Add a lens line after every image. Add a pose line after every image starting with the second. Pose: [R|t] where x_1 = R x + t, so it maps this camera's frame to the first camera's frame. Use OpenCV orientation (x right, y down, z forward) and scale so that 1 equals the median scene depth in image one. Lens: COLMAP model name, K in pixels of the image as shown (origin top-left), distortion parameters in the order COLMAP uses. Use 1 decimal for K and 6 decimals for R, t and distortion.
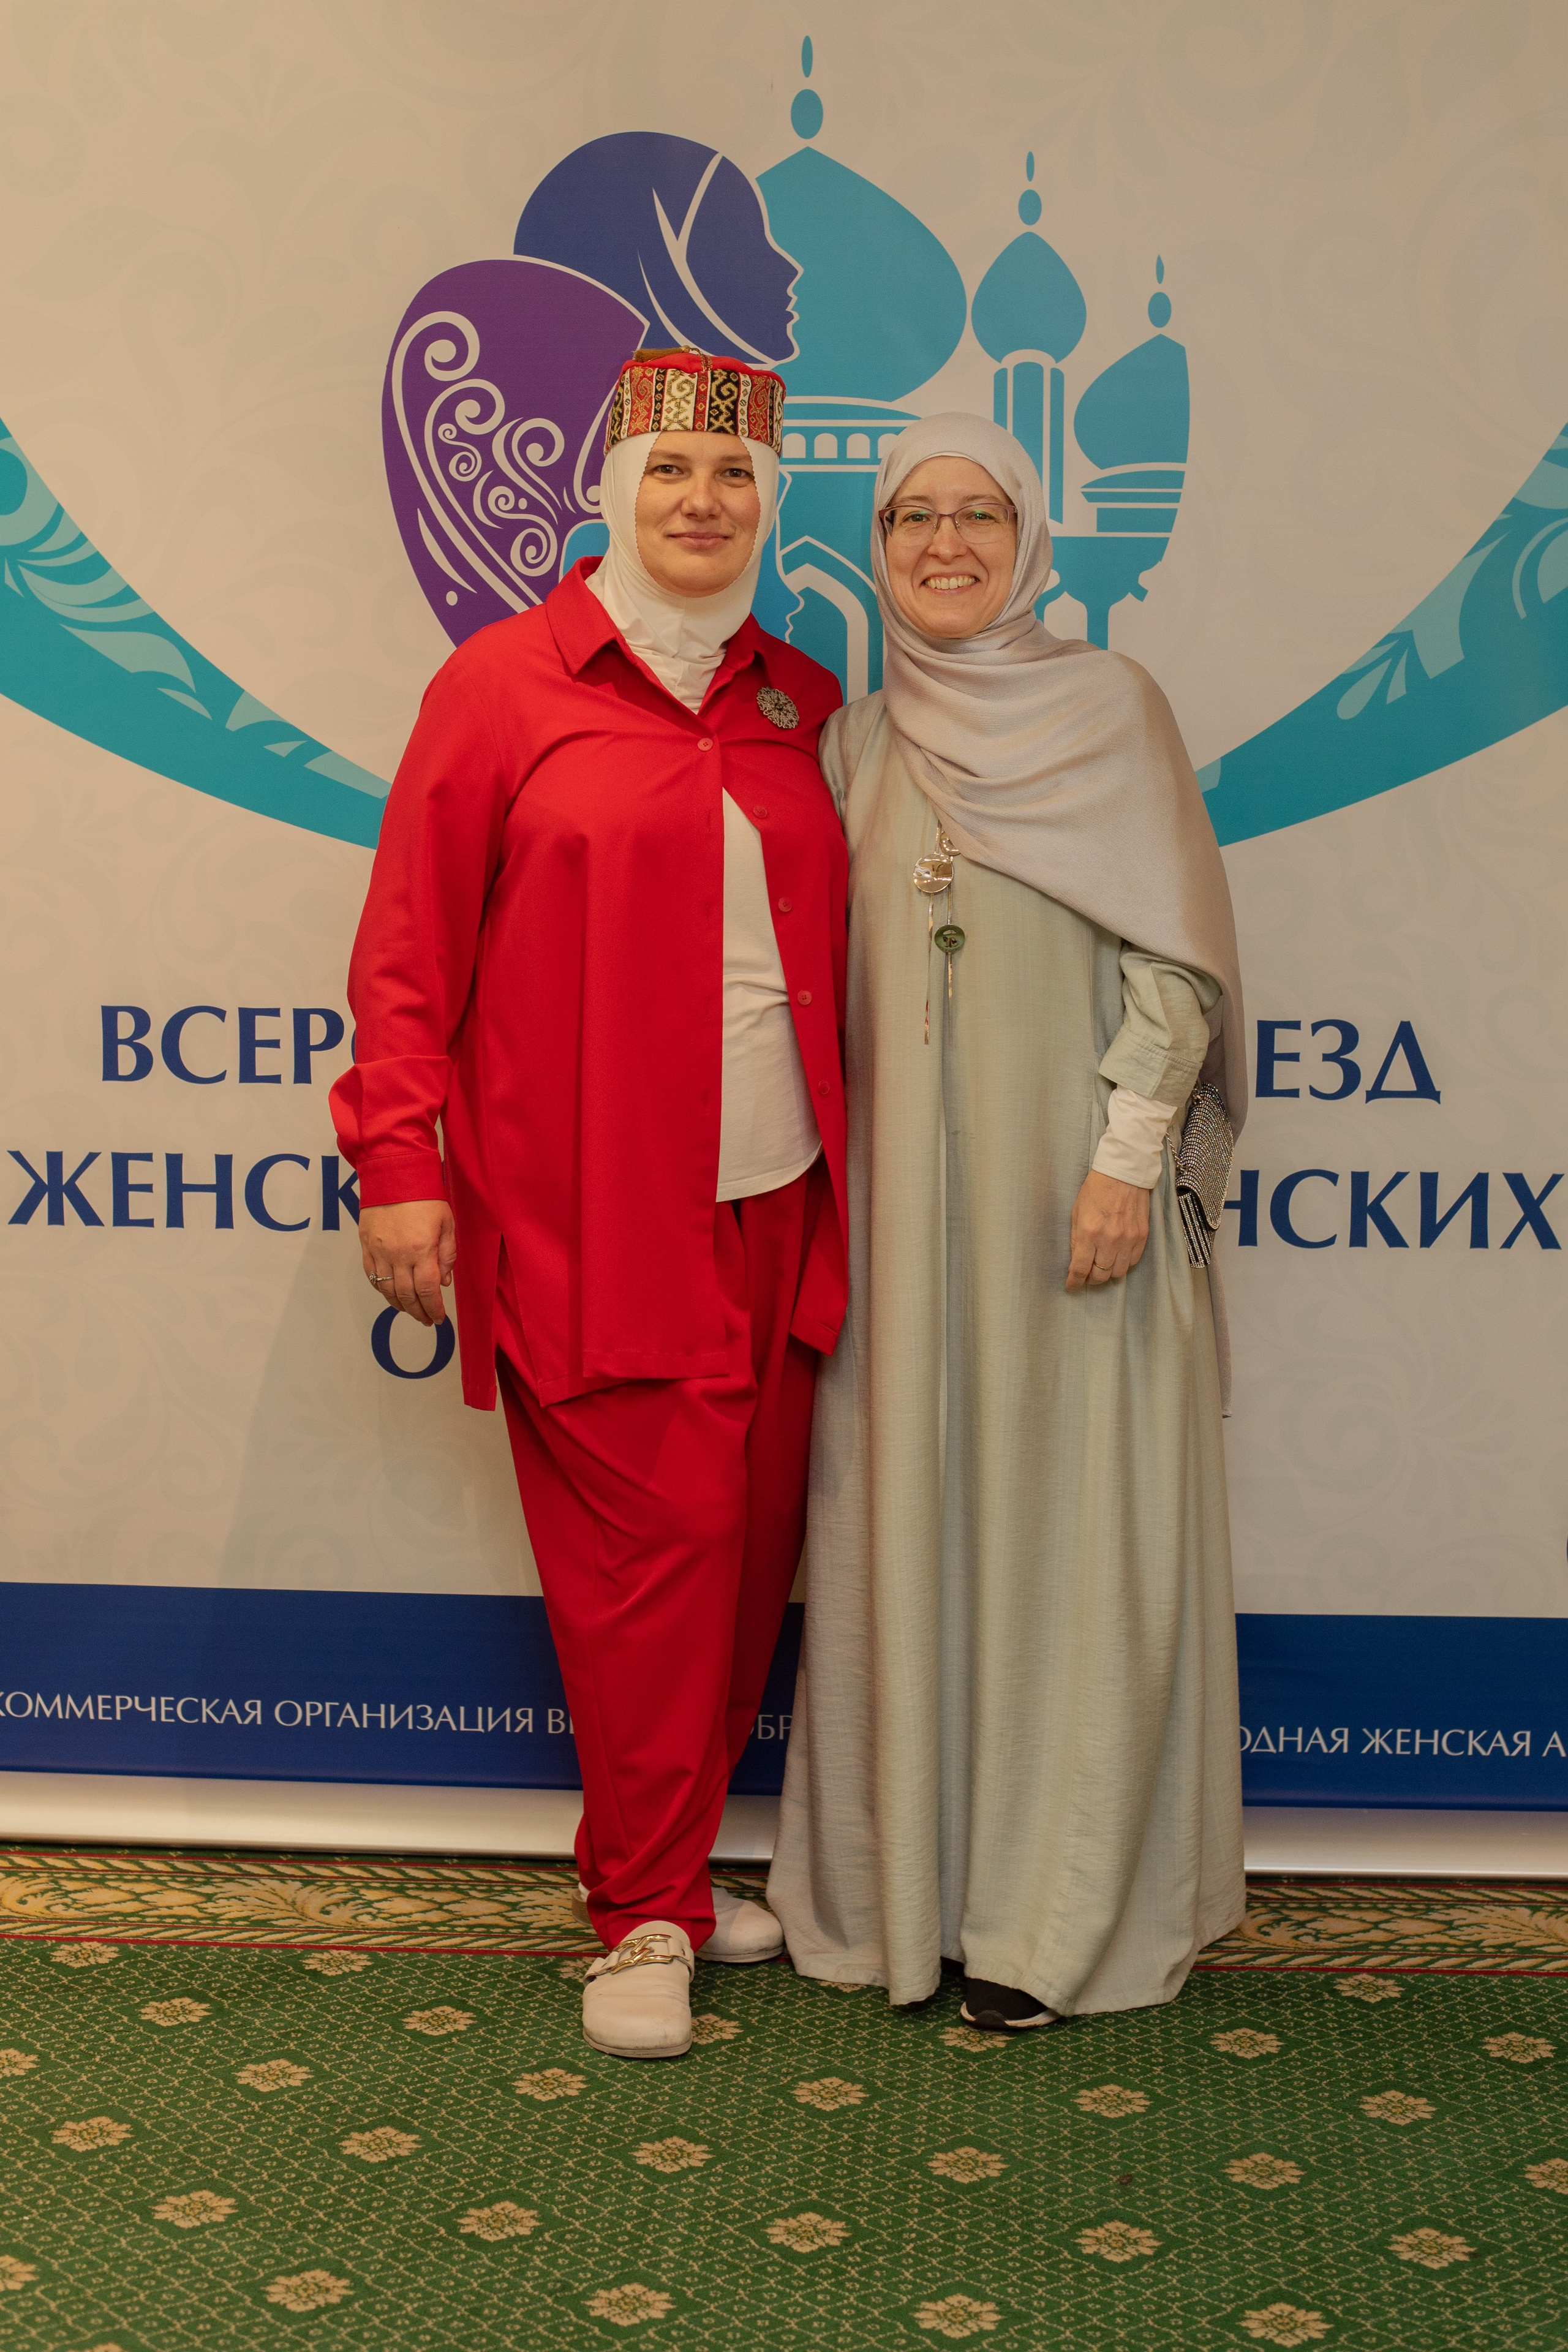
lens RADIAL K [[3657.5, 0, 751.6], [0, 3657.5, 1047.5], [0, 0, 1]] dist [-0.124002, 0.109469]
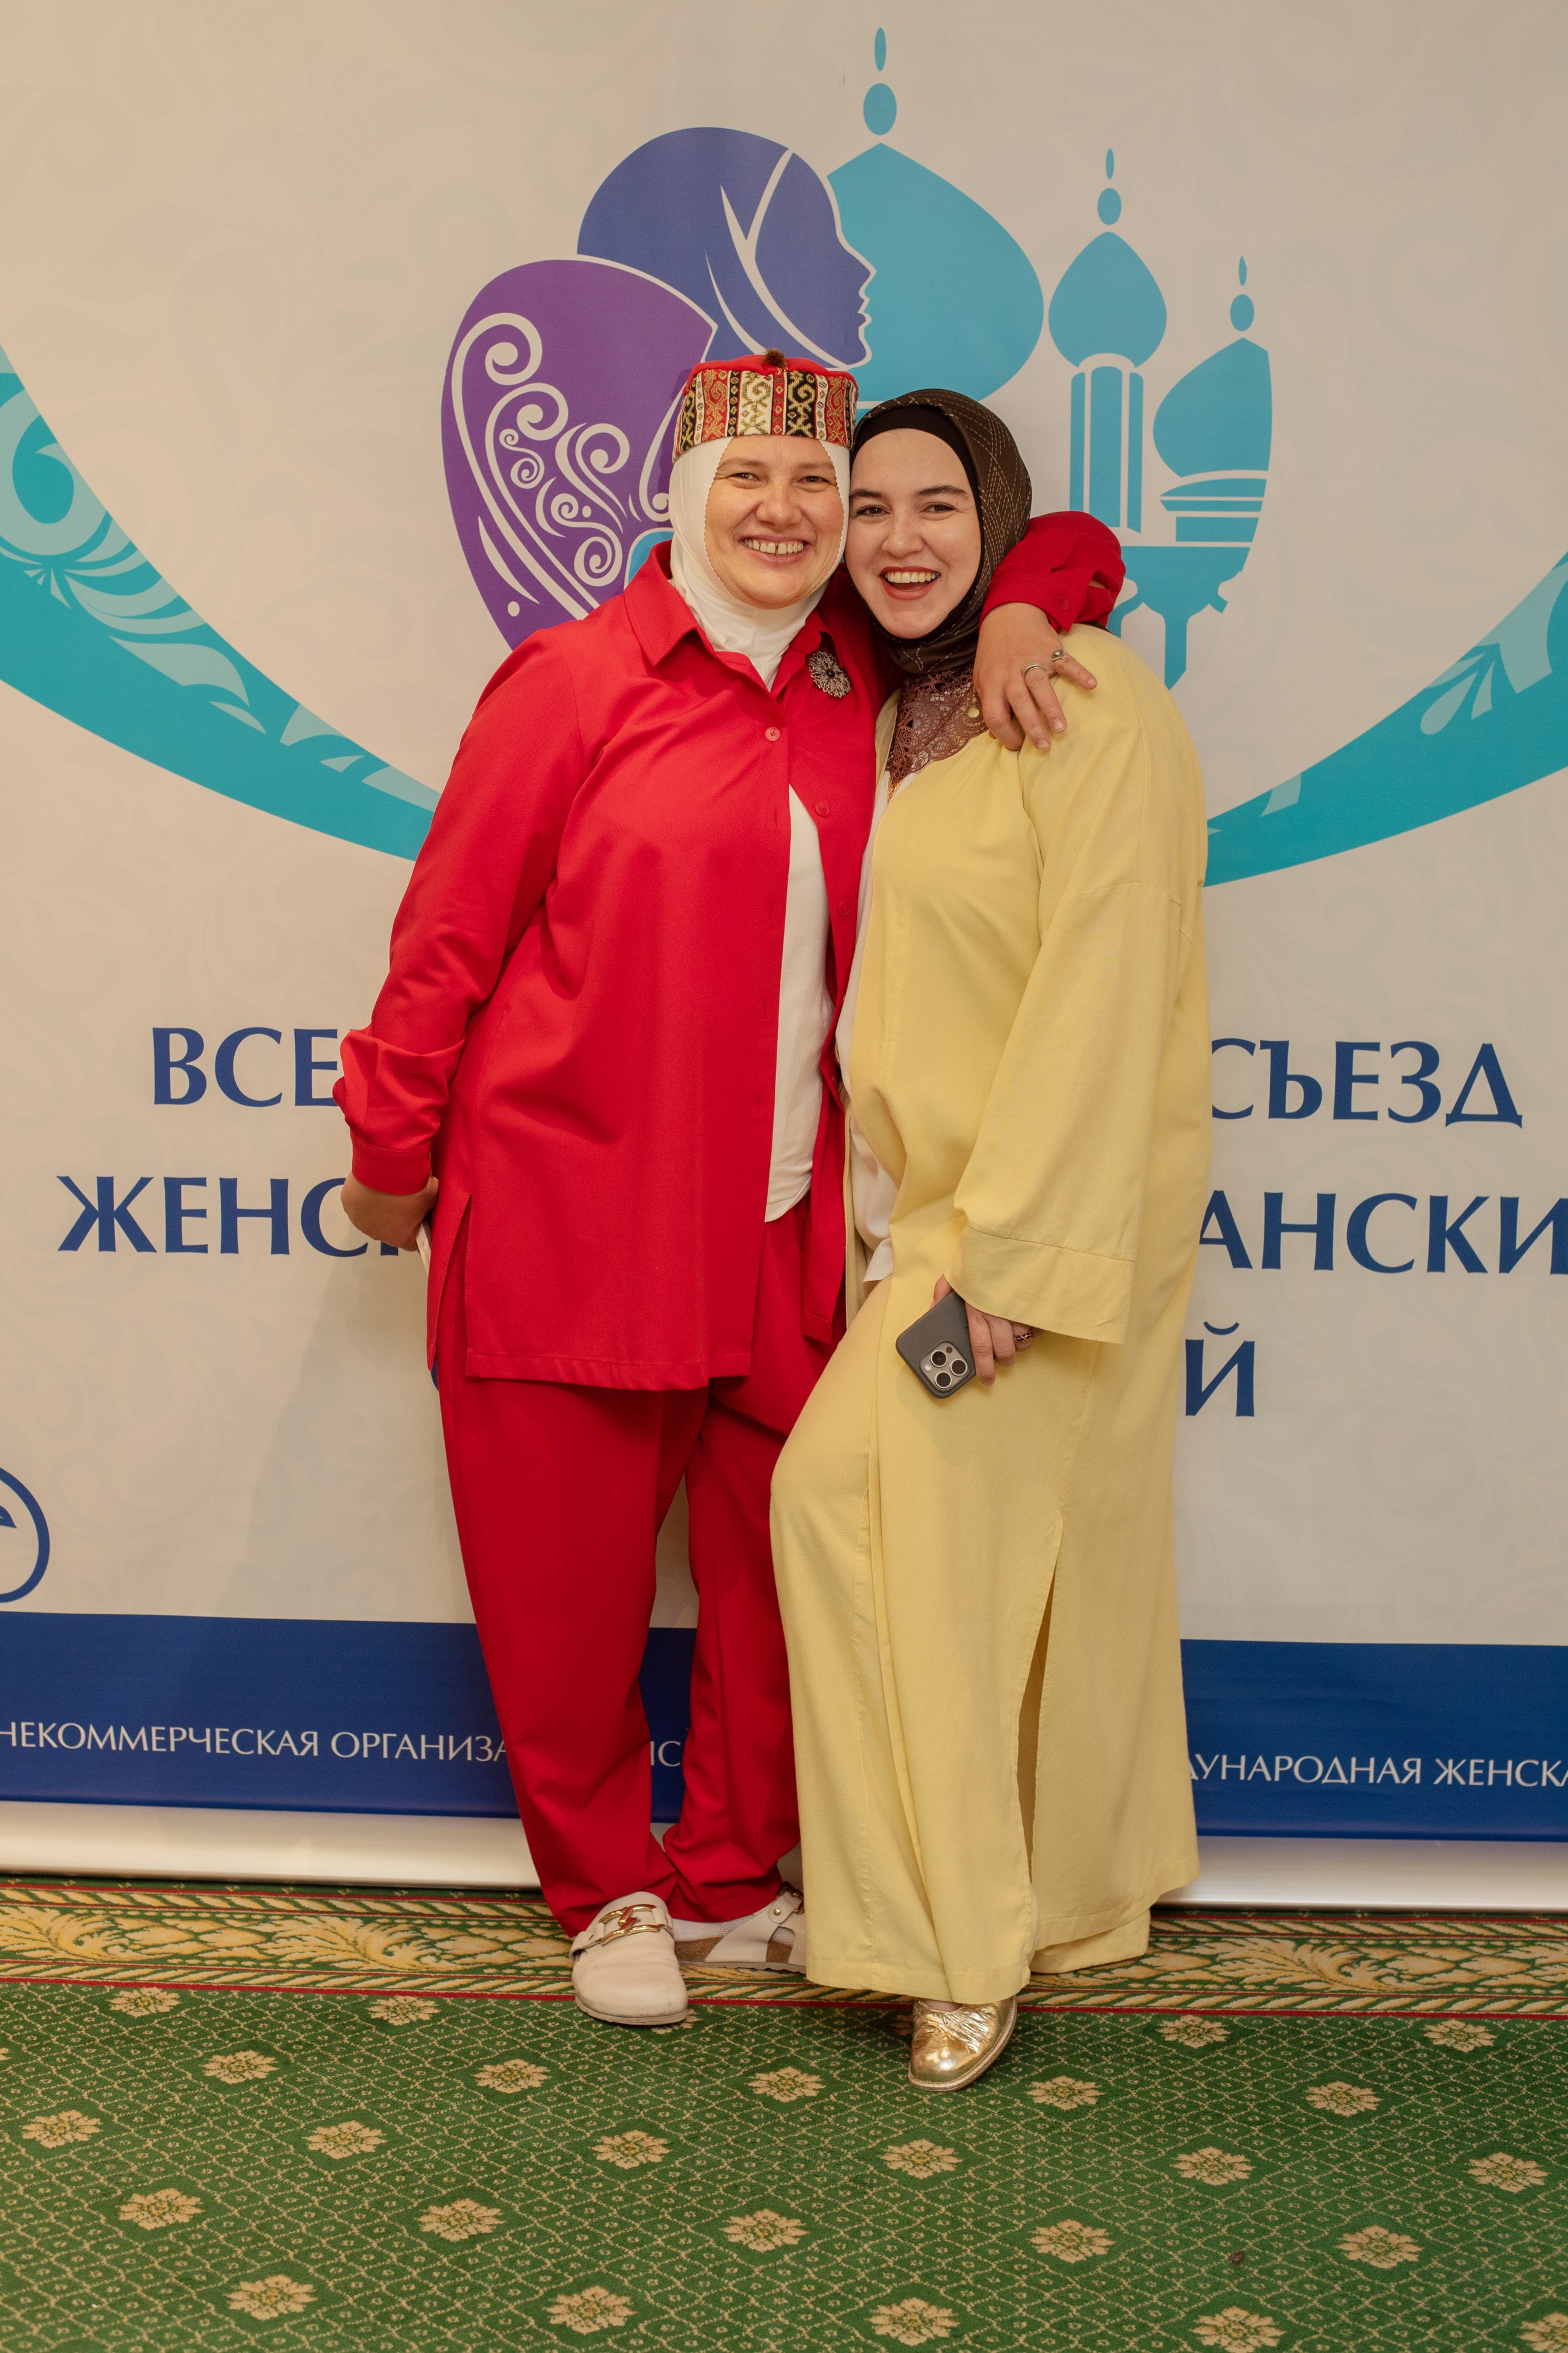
lens RADIAL K [[3418.8, 0, 745.8], [0, 3418.8, 1141.2], [0, 0, 1]] dist [-0.116798, 0.082075]
pose [[0.999984, -0.000573, 0.005687, -0.027168], [0.000401, 0.999544, 0.030200, -0.009446], [-0.005701, -0.030197, 0.999528, 0.093145]]
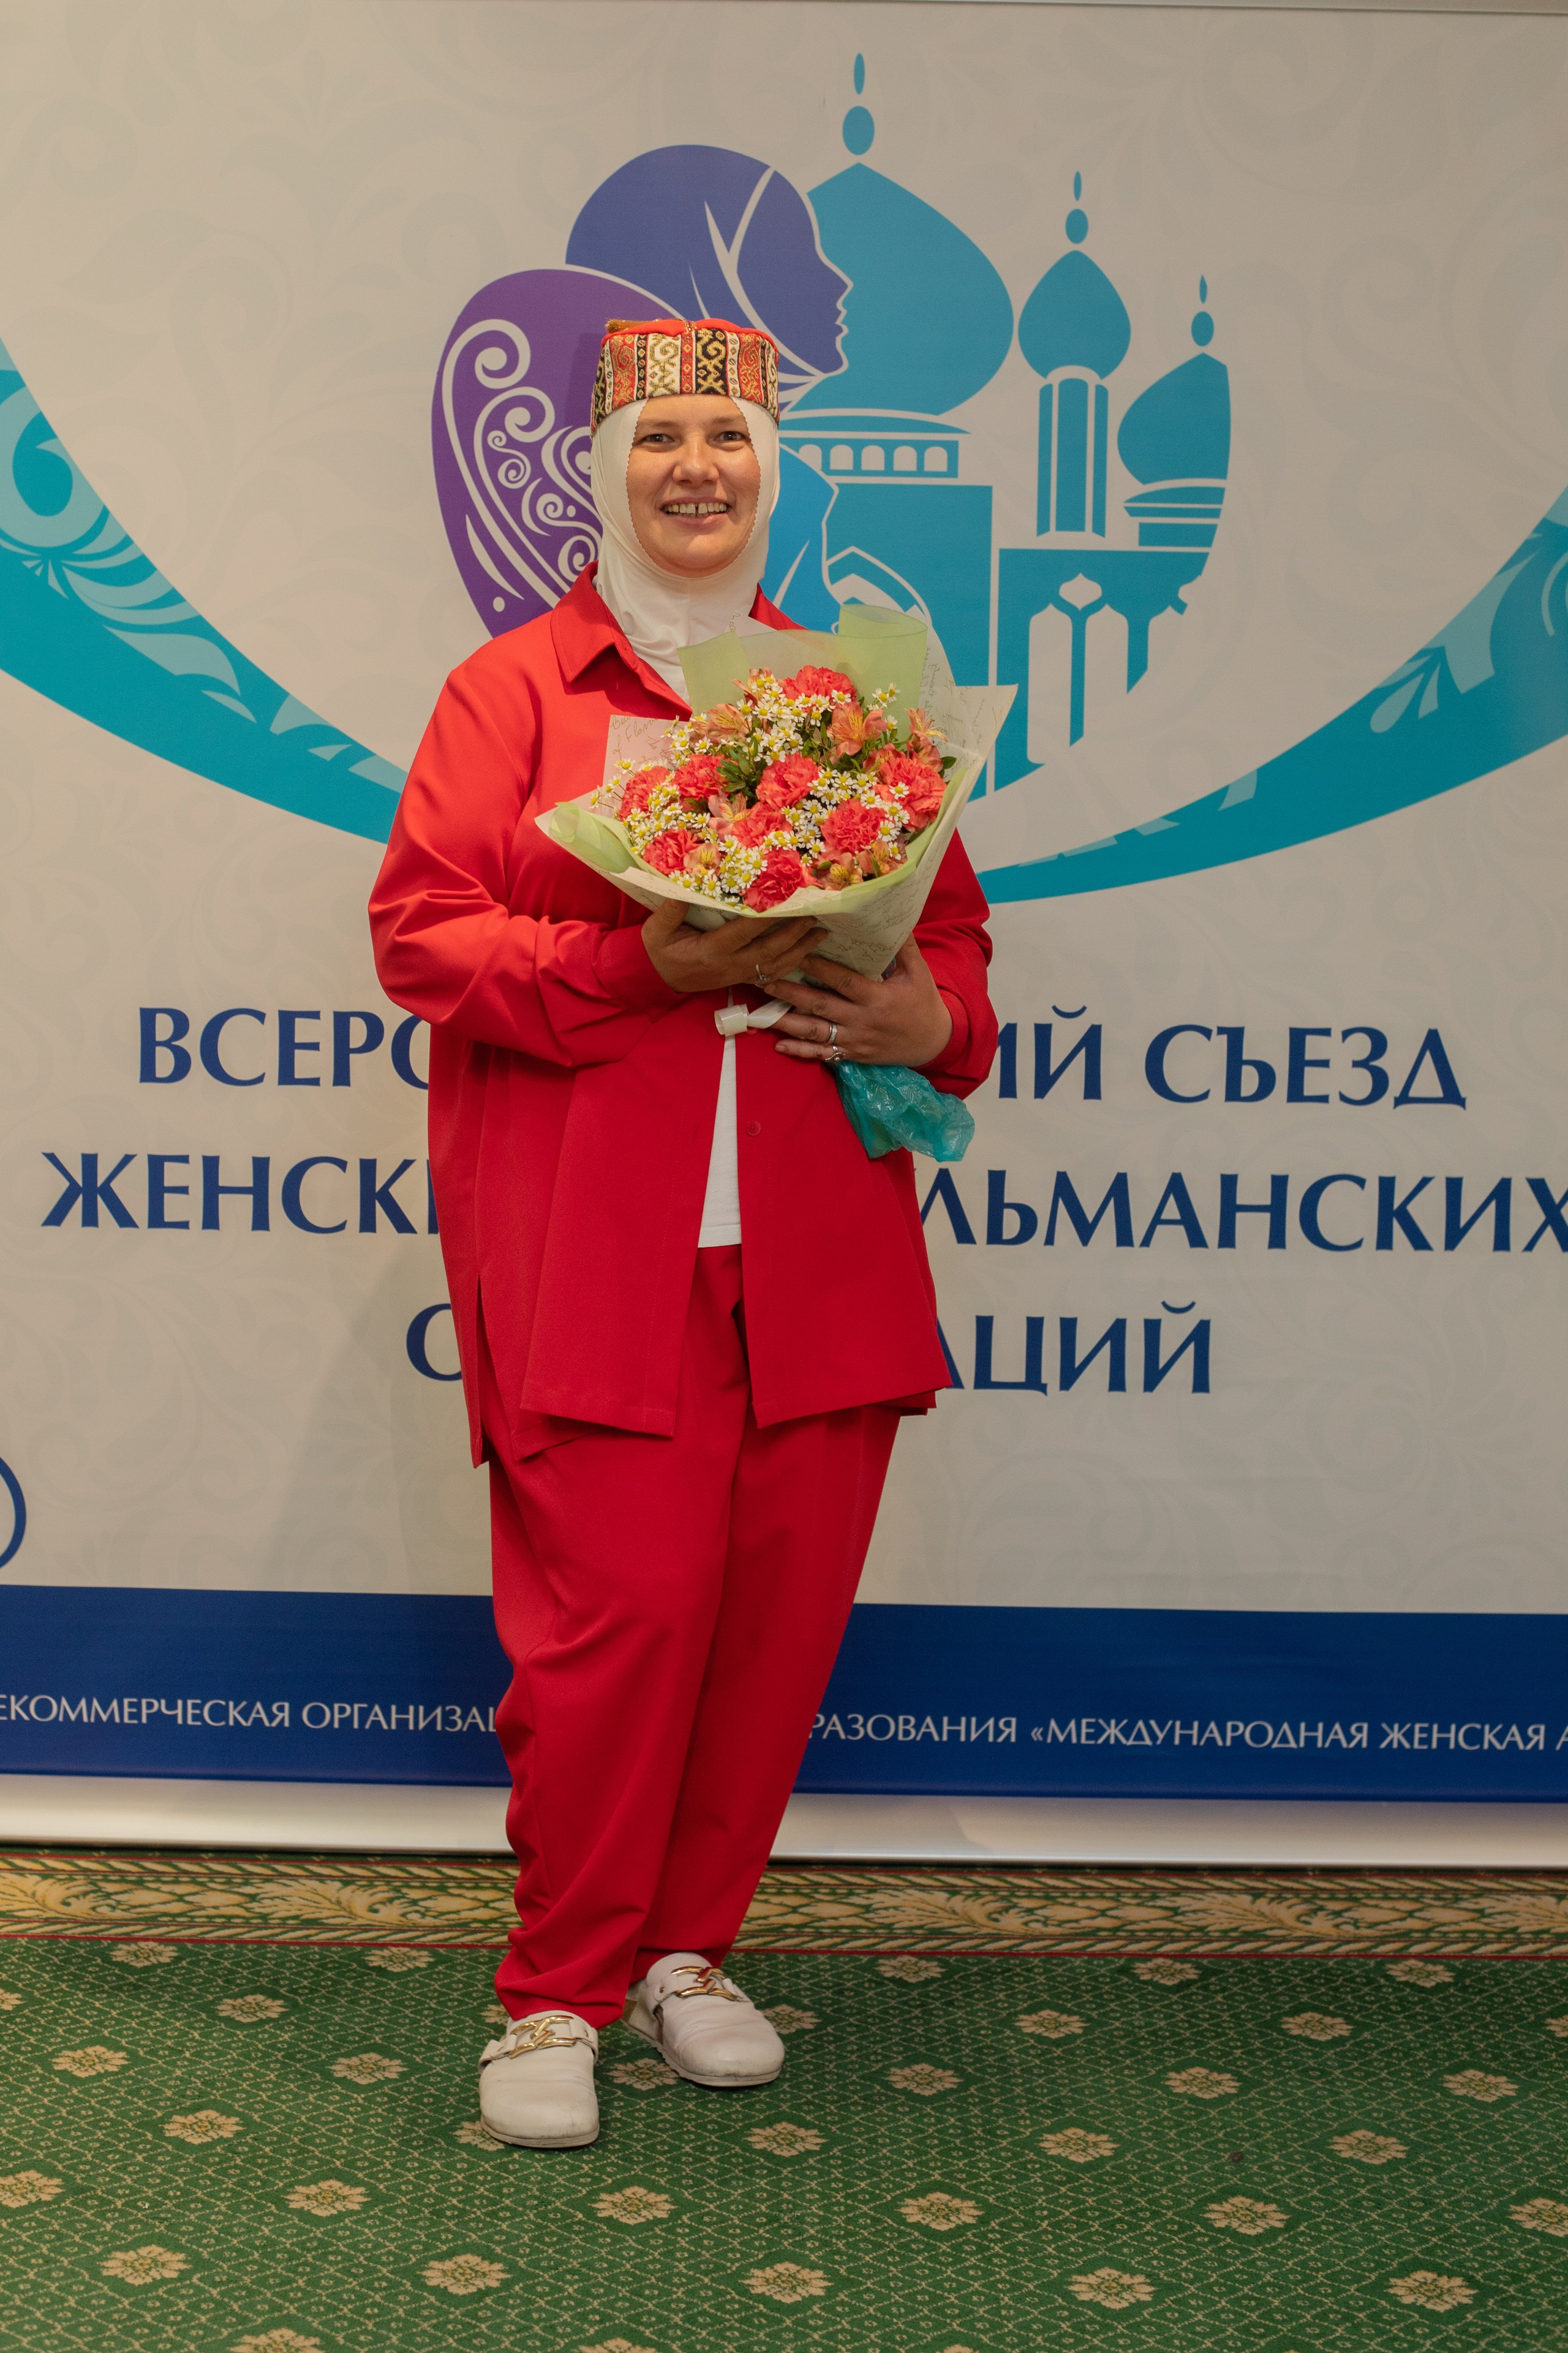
lens RADIAL K [[3645.8, 0, 690.2], [0, 3645.8, 1063.5], [0, 0, 1]] dist [-0.138723, 0.169684]
pose [[0.998720, 0.004343, 0.050384, -0.085788], [-0.004093, 0.999979, -0.005063, 0.009159], [-0.050405, 0.004850, 0.998717, -0.004932]]
